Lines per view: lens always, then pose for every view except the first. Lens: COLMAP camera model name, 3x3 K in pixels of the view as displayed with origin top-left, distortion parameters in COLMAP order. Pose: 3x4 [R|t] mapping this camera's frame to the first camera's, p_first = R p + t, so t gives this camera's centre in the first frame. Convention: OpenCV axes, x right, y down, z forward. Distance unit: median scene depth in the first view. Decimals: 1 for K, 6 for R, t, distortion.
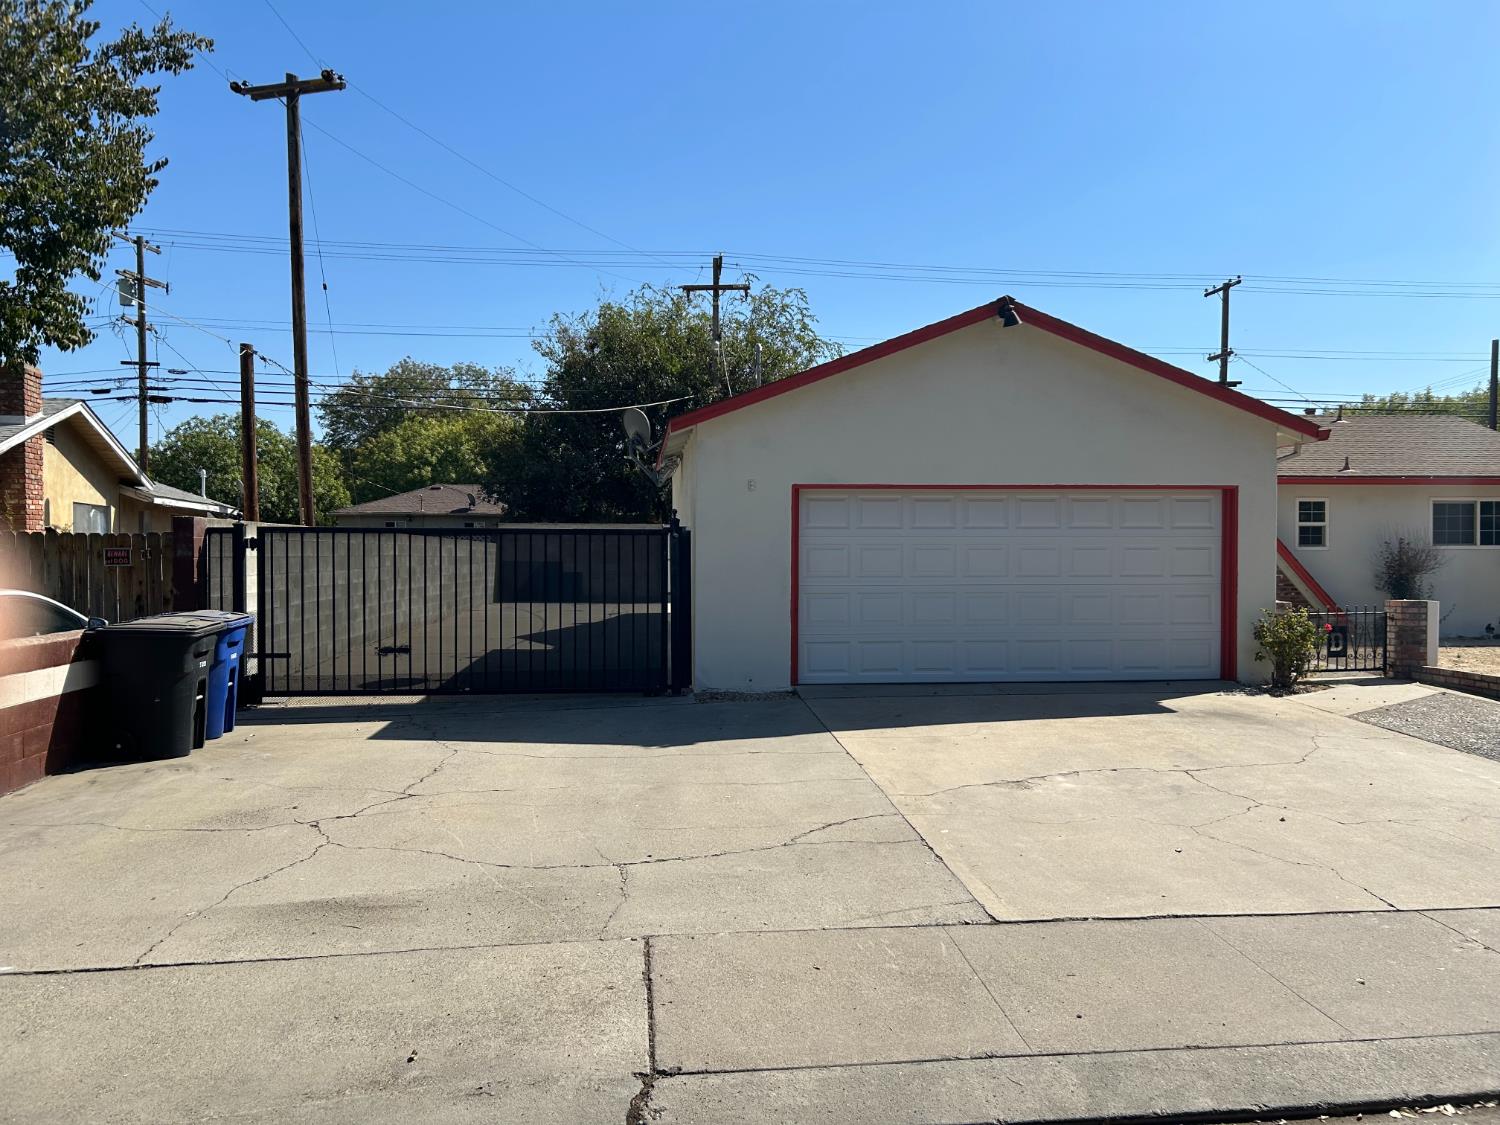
lens RADIAL K [[1150.0, 0, 750.0], [0, 1150.0, 562.5], [0, 0, 1]] dist [0.010582, -0.001844]
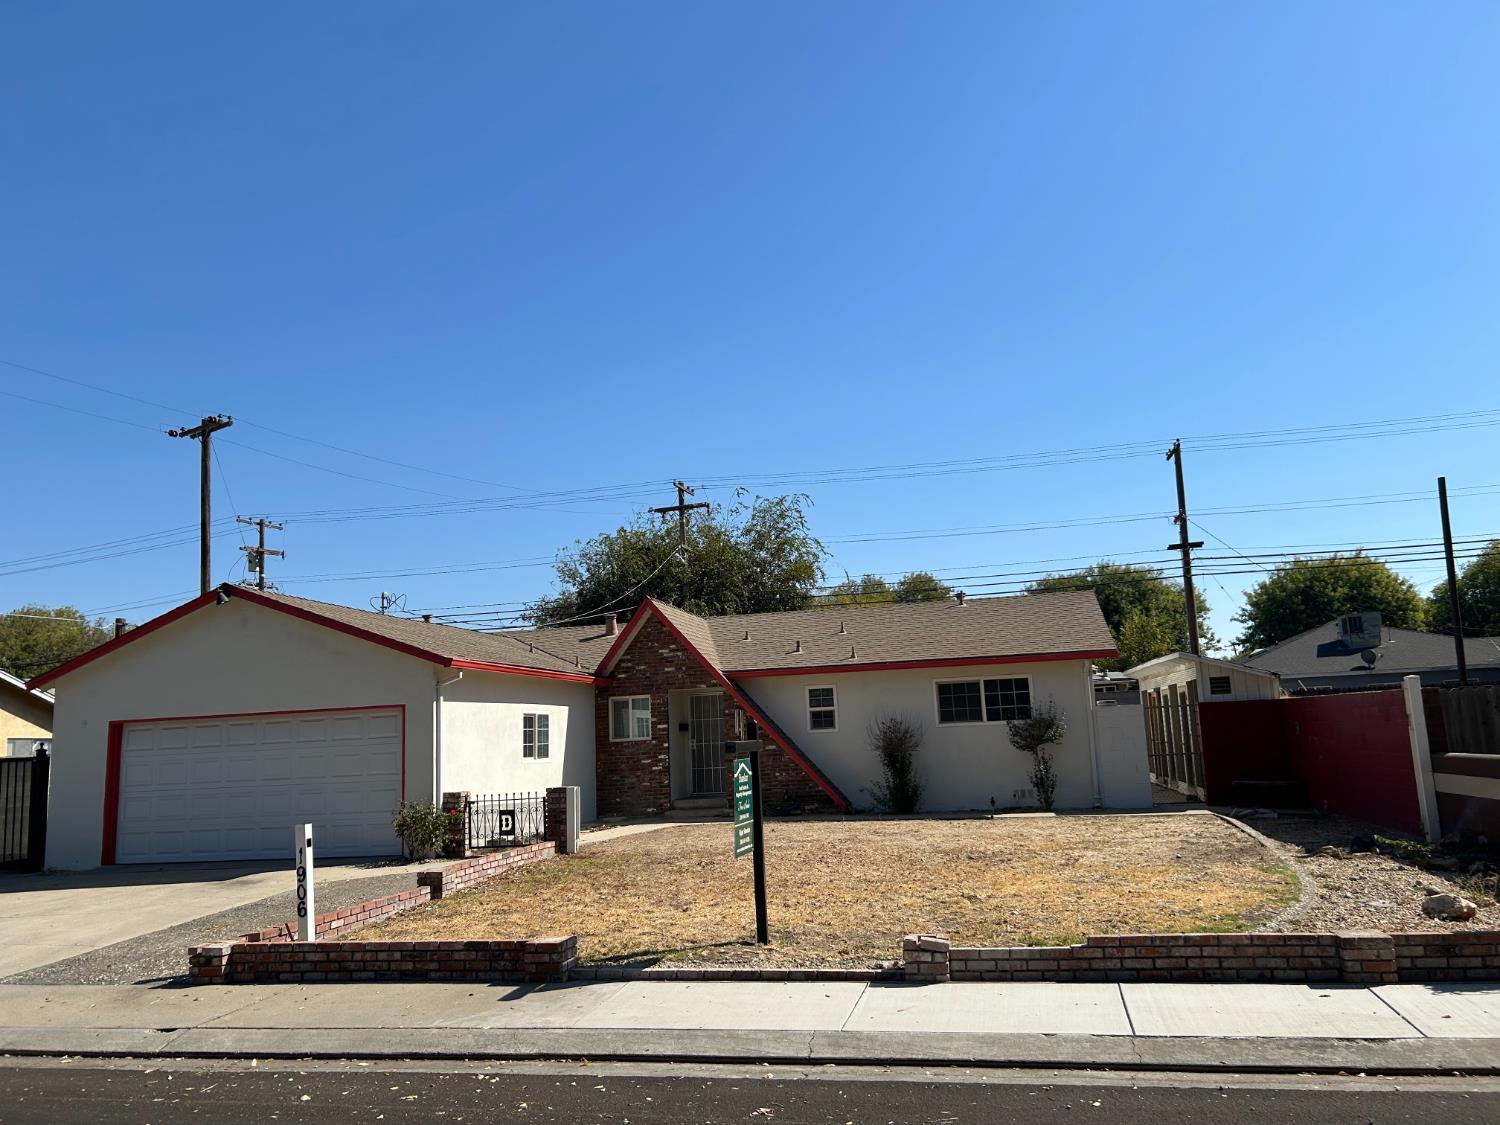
lens RADIAL K [[1137.8, 0, 750.0], [0, 1137.8, 562.5], [0, 0, 1]] dist [0.069865, -0.003999]
pose [[0.937497, -0.090762, -0.335949, 0.801786], [0.039166, 0.986774, -0.157298, -0.002528], [0.345783, 0.134308, 0.928653, -0.067107]]
